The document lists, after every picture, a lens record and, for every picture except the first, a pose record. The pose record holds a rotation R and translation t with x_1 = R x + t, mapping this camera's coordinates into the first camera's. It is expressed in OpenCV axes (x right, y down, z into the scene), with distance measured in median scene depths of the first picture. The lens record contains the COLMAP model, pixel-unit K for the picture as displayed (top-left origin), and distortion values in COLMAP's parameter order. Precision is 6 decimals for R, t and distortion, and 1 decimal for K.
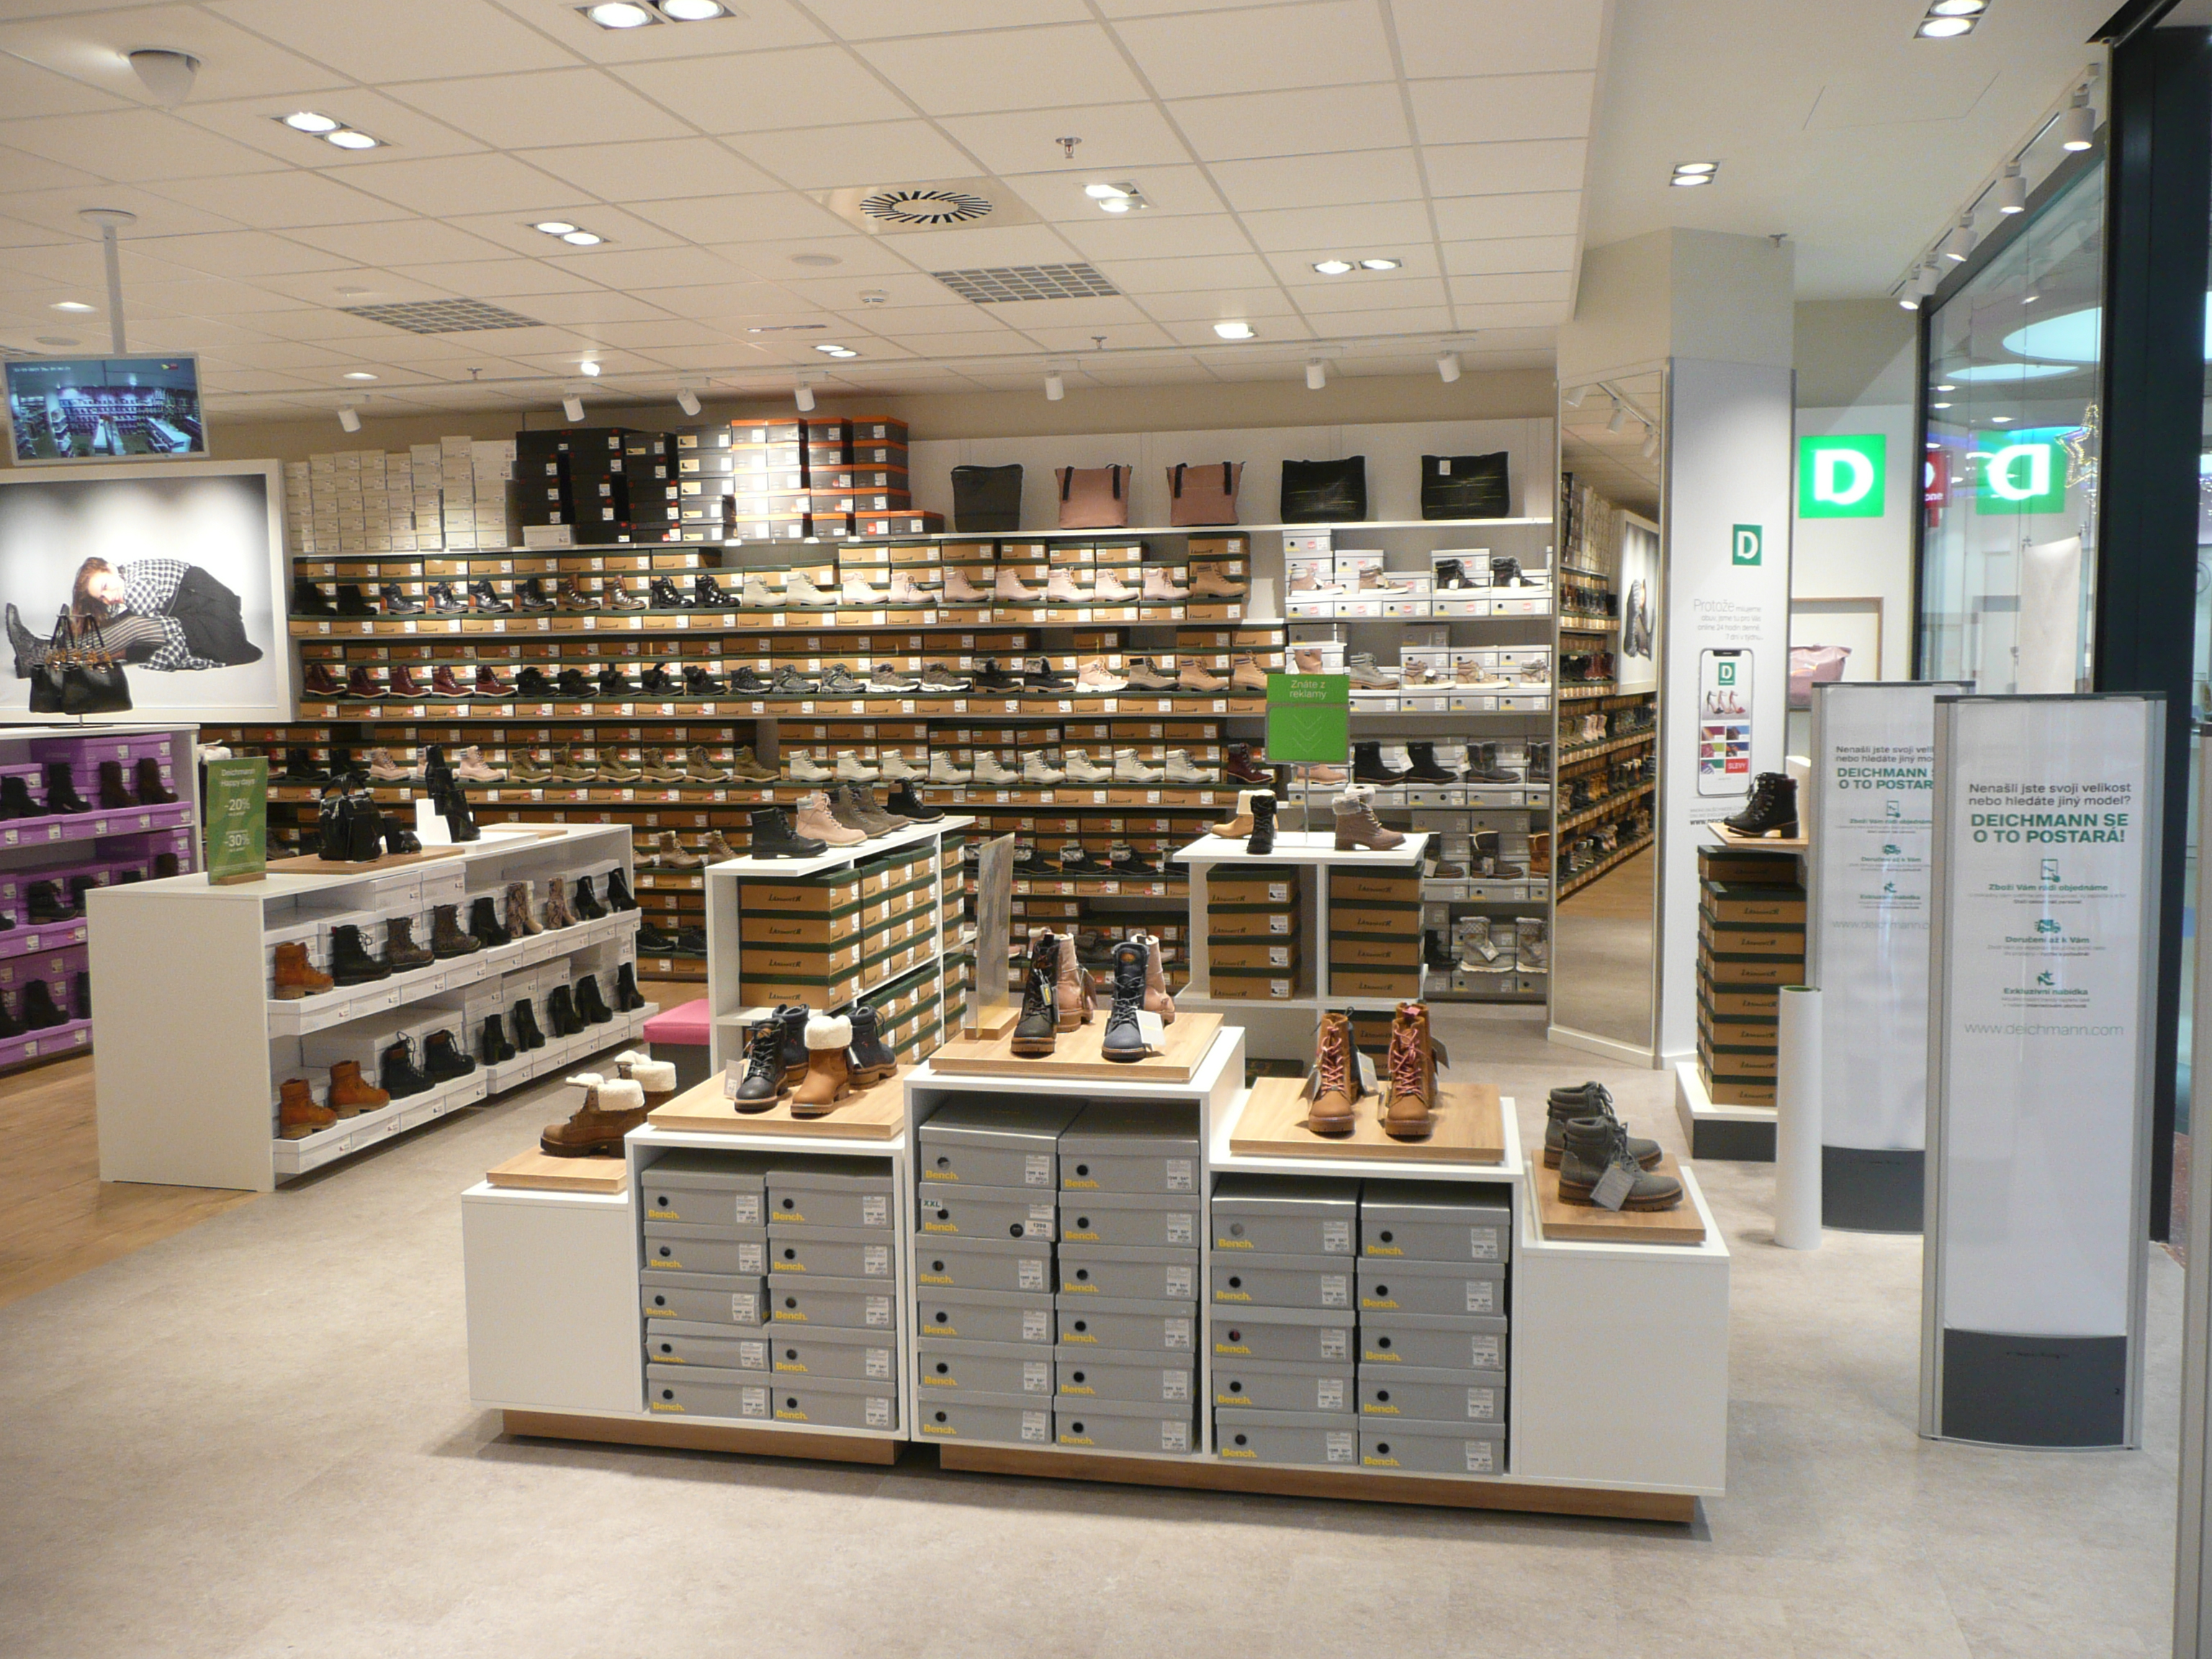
lens RADIAL K [[1924.5, 0, 1095.1], [0, 1924.5, 826.6], [0, 0, 1]] dist [-0.013744, -0.004216]
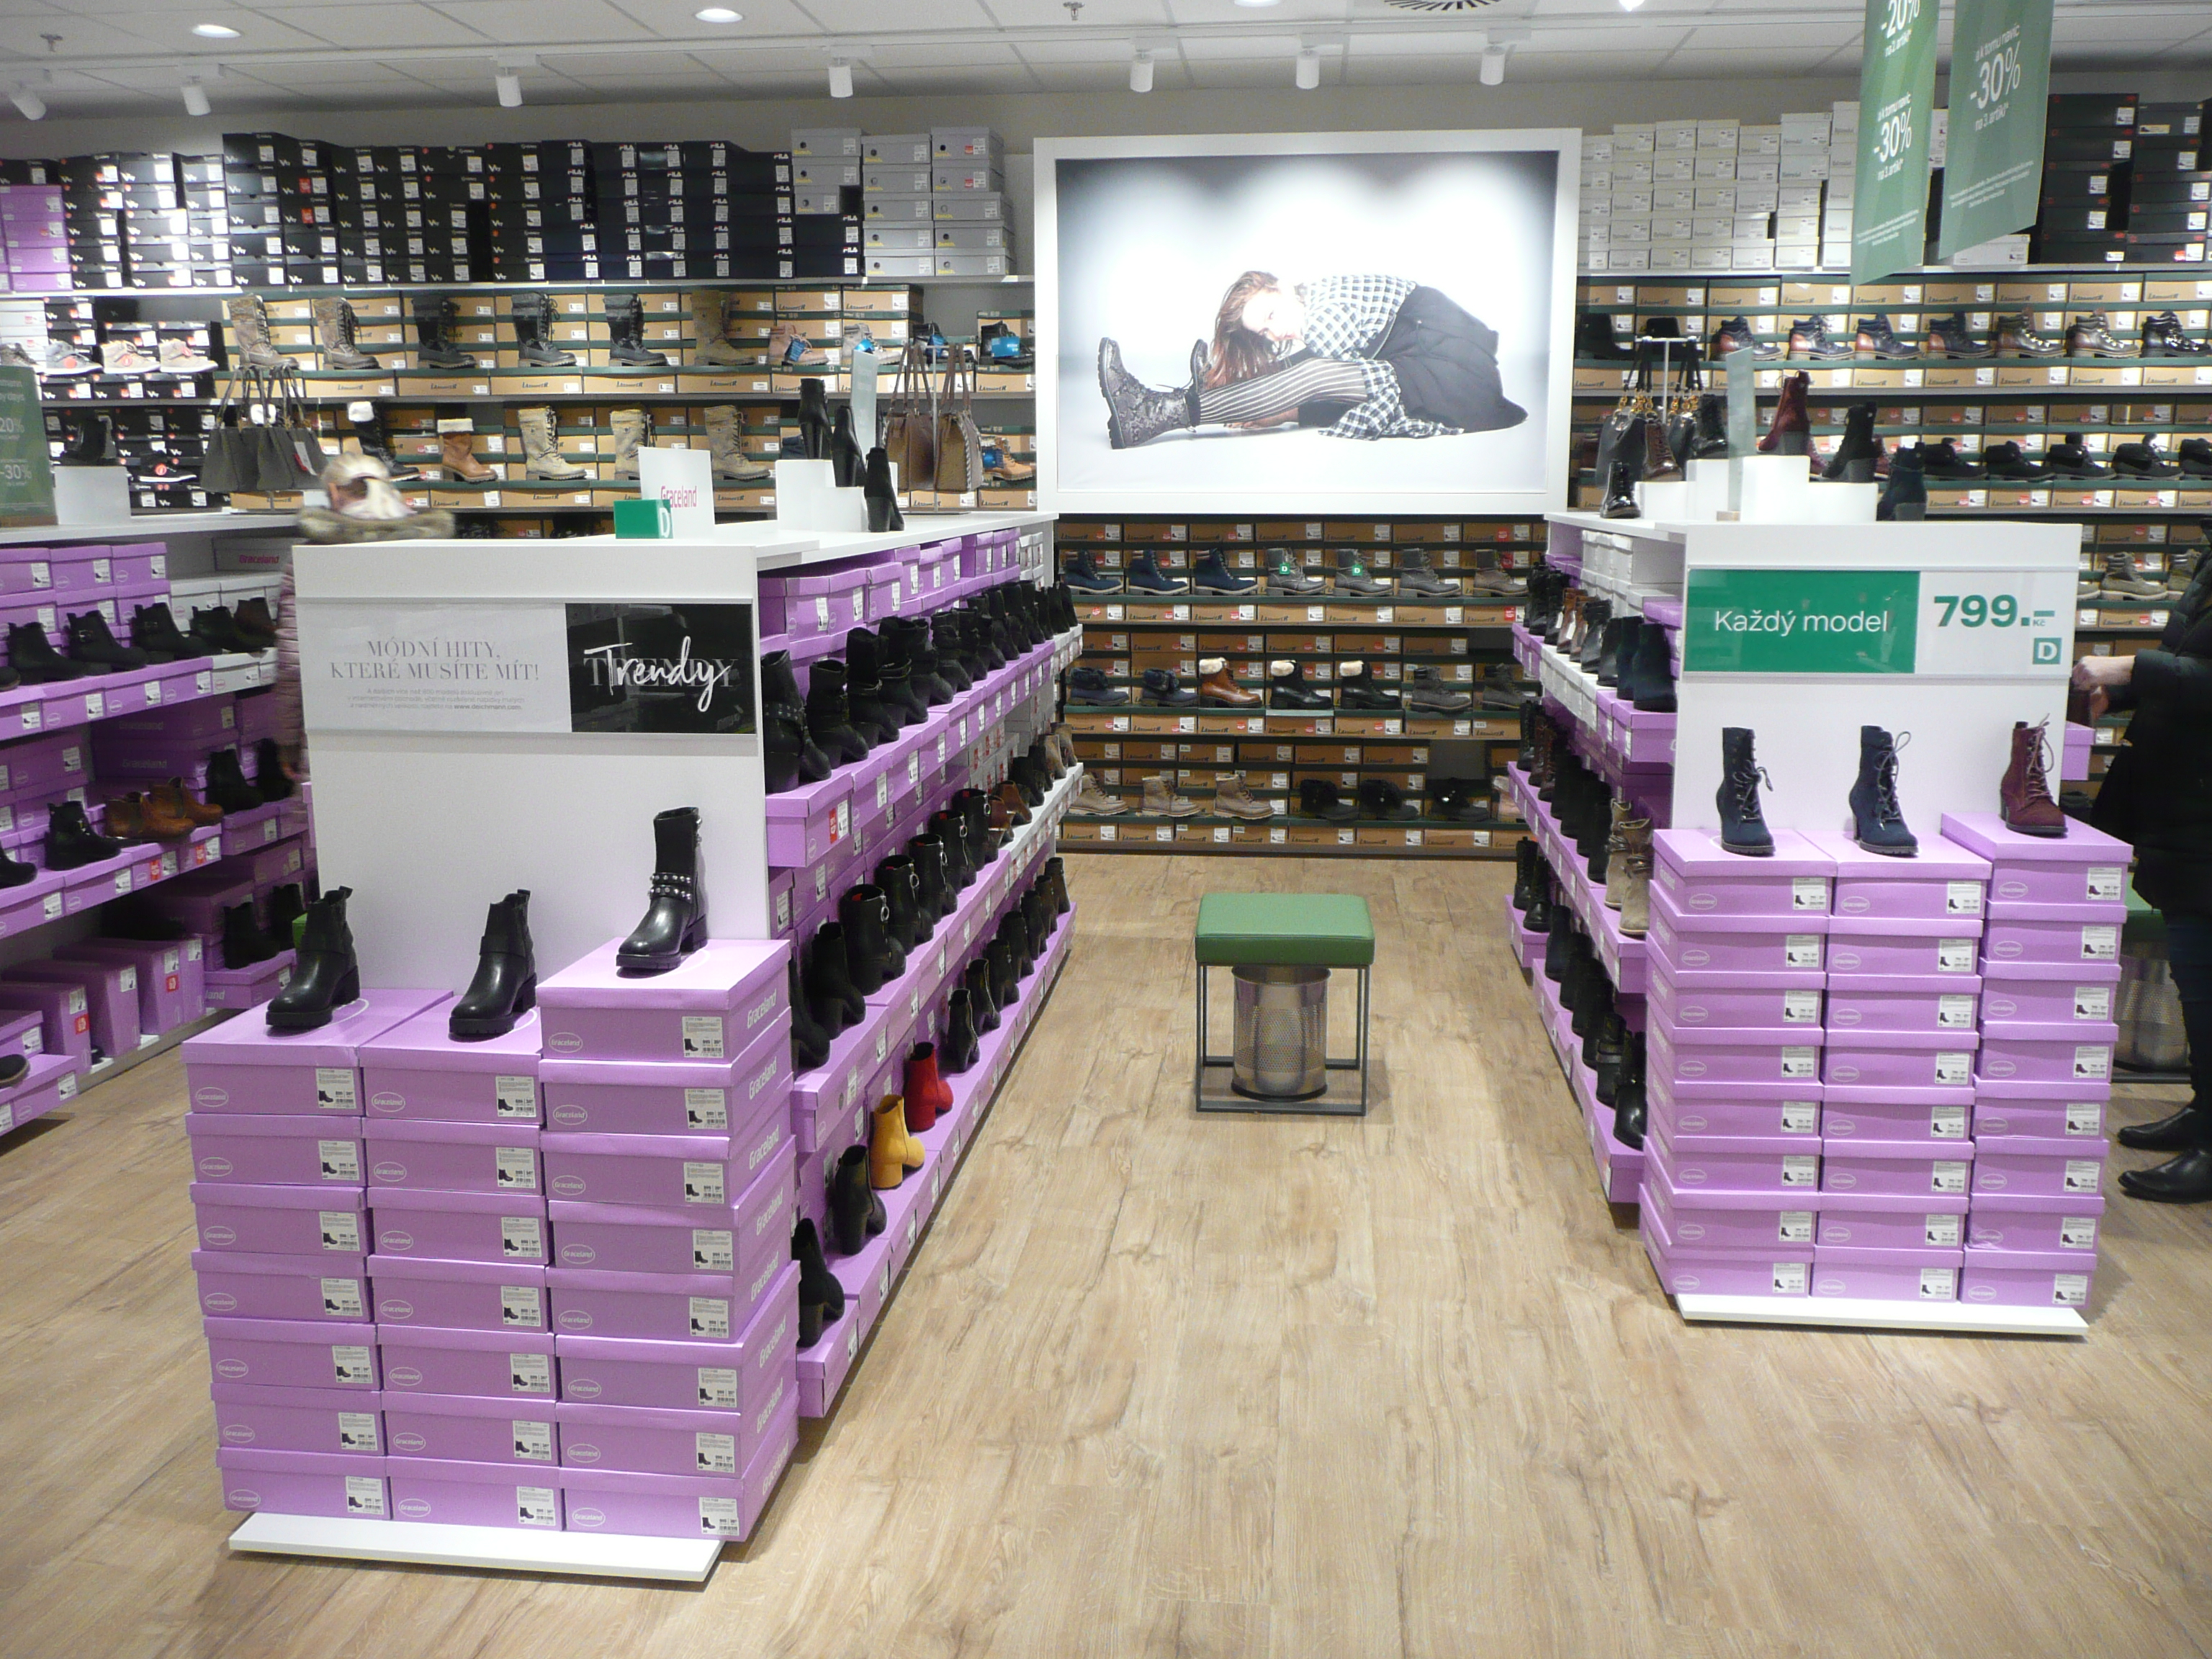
lens RADIAL K [[1850.9, 0, 1107.0], [0, 1850.9, 825.4], [0, 0, 1]] dist [-0.016093, 0.000246]
pose [[0.992963, -0.012146, 0.117800, -0.696505], [0.002039, 0.996332, 0.085543, 0.001361], [-0.118407, -0.084701, 0.989346, 0.351171]]
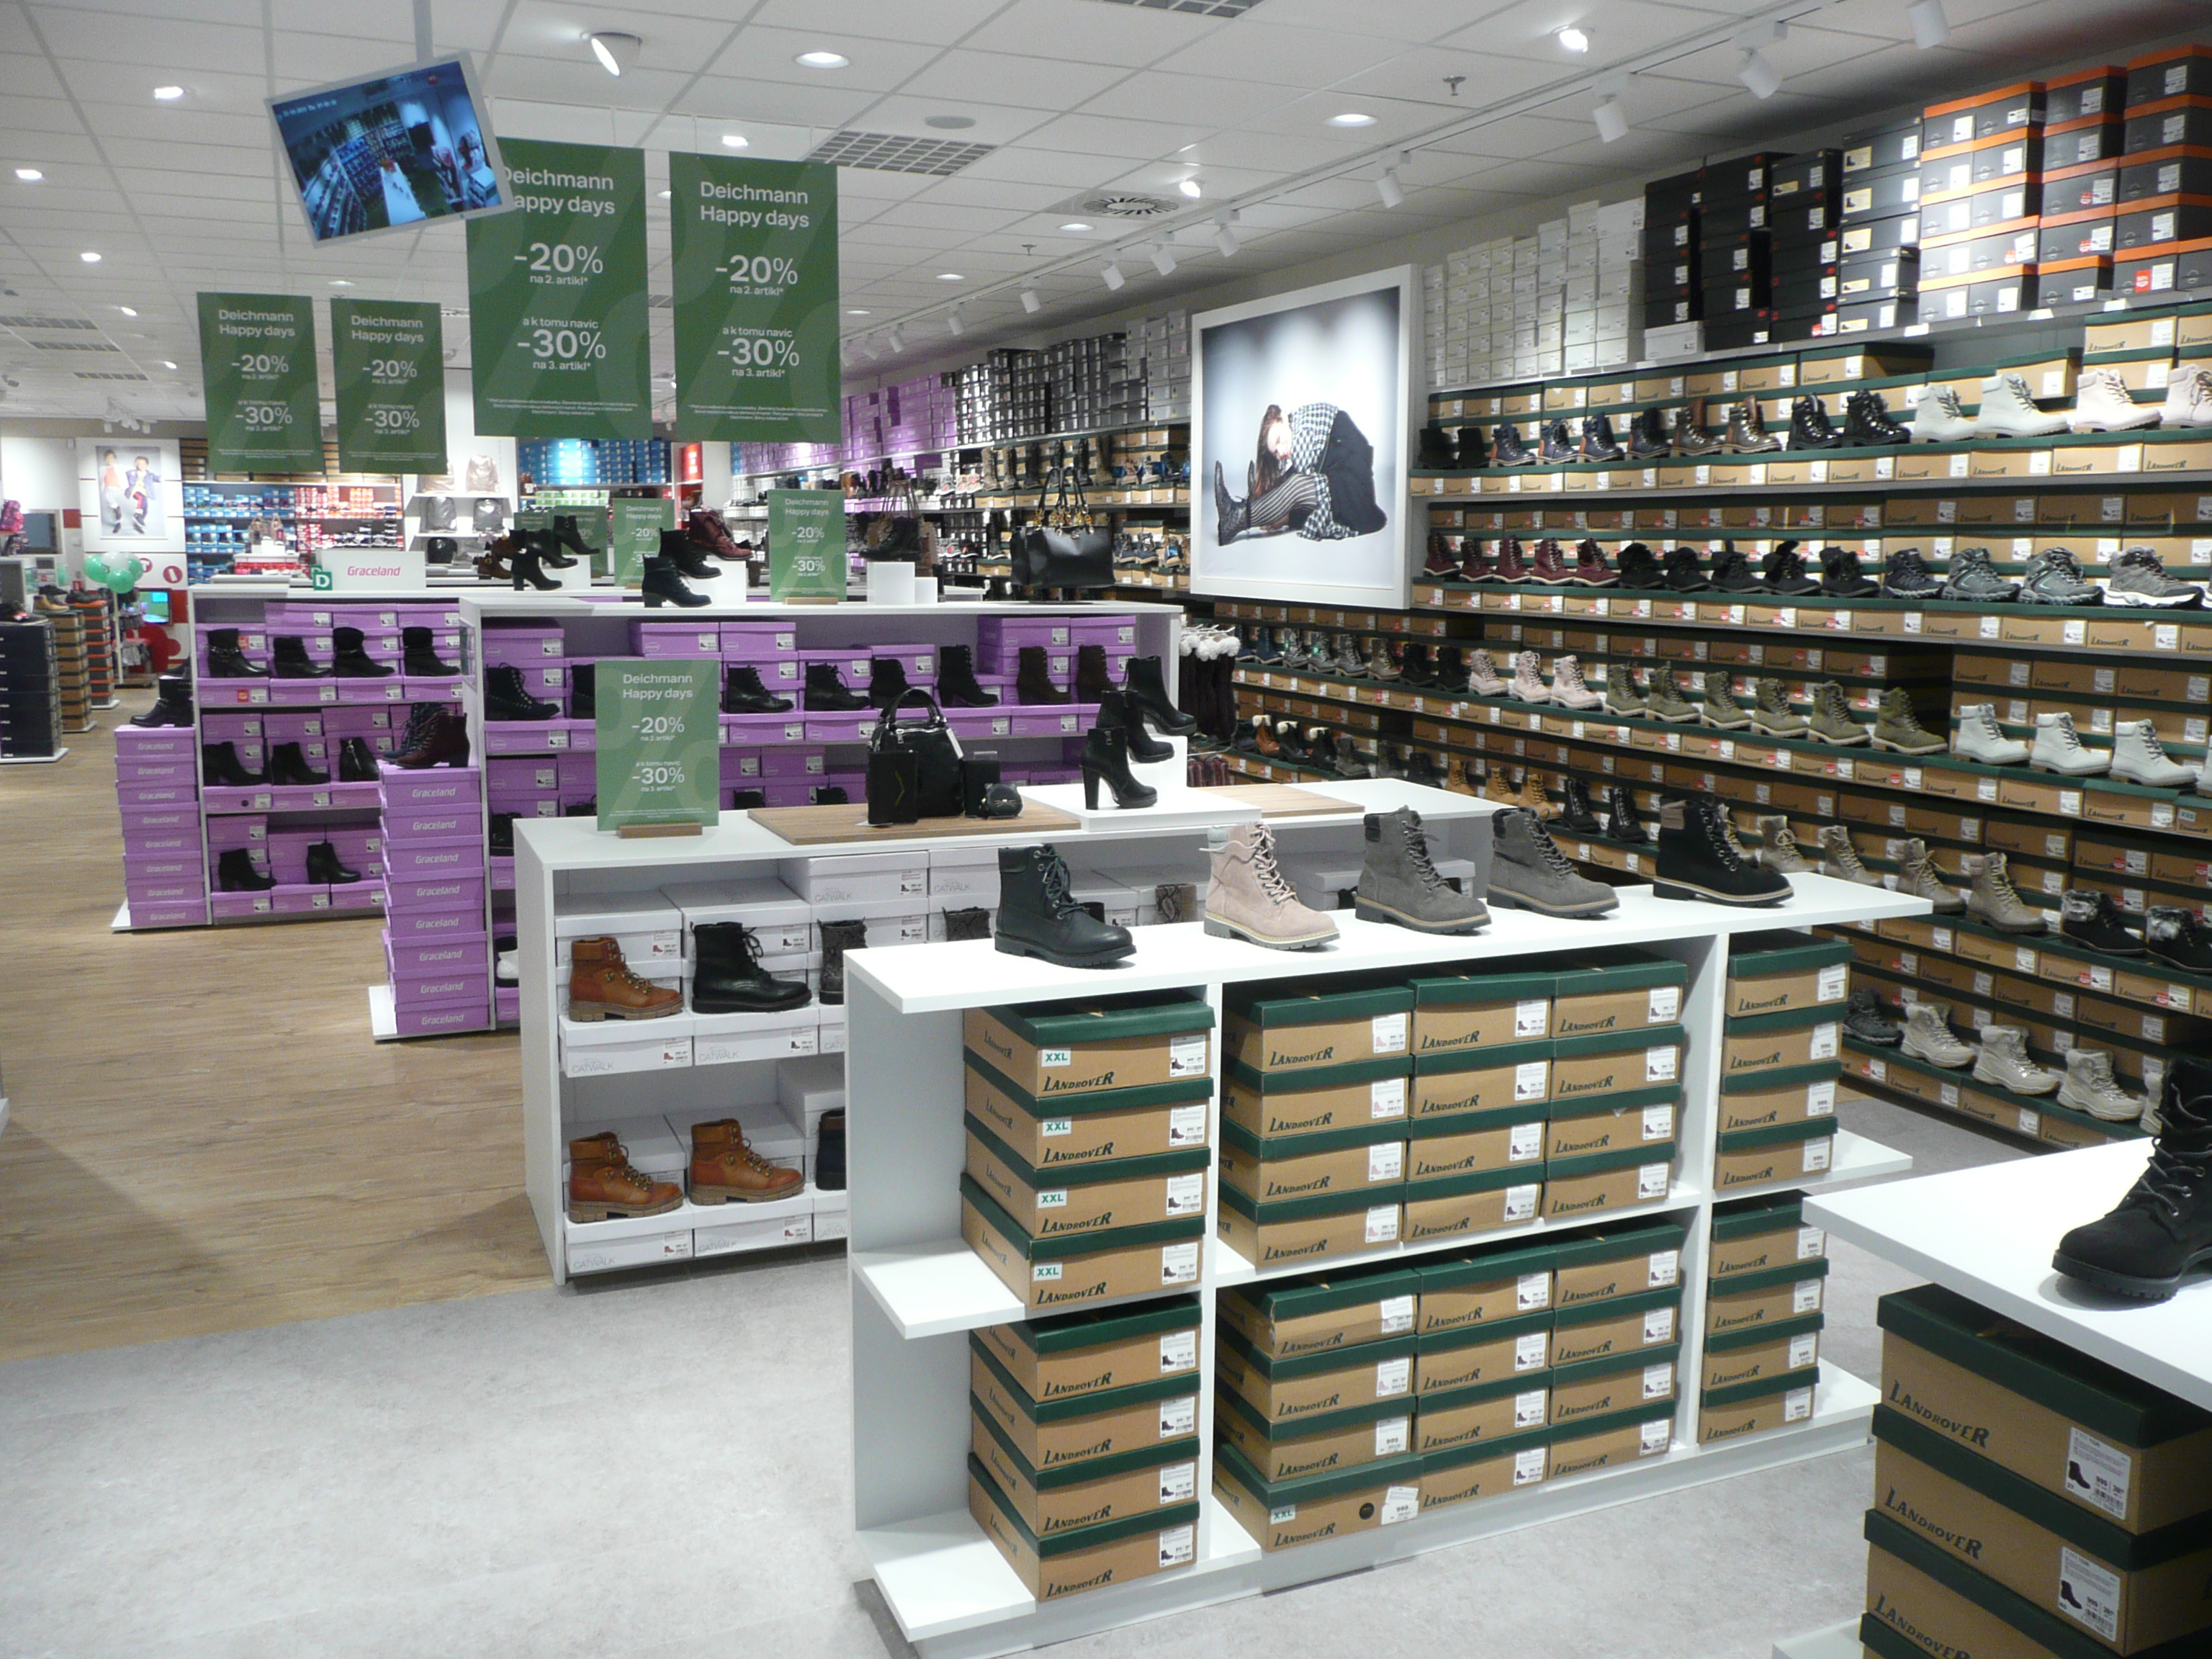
lens RADIAL K [[1850.9, 0, 1102.3], [0, 1850.9, 827.8], [0, 0, 1]] dist [-0.016093, 0.000246]
pose [[0.586374, 0.140577, -0.797749, 0.125774], [-0.085060, 0.990067, 0.111945, -0.041784], [0.805562, 0.002215, 0.592507, 0.476934]]
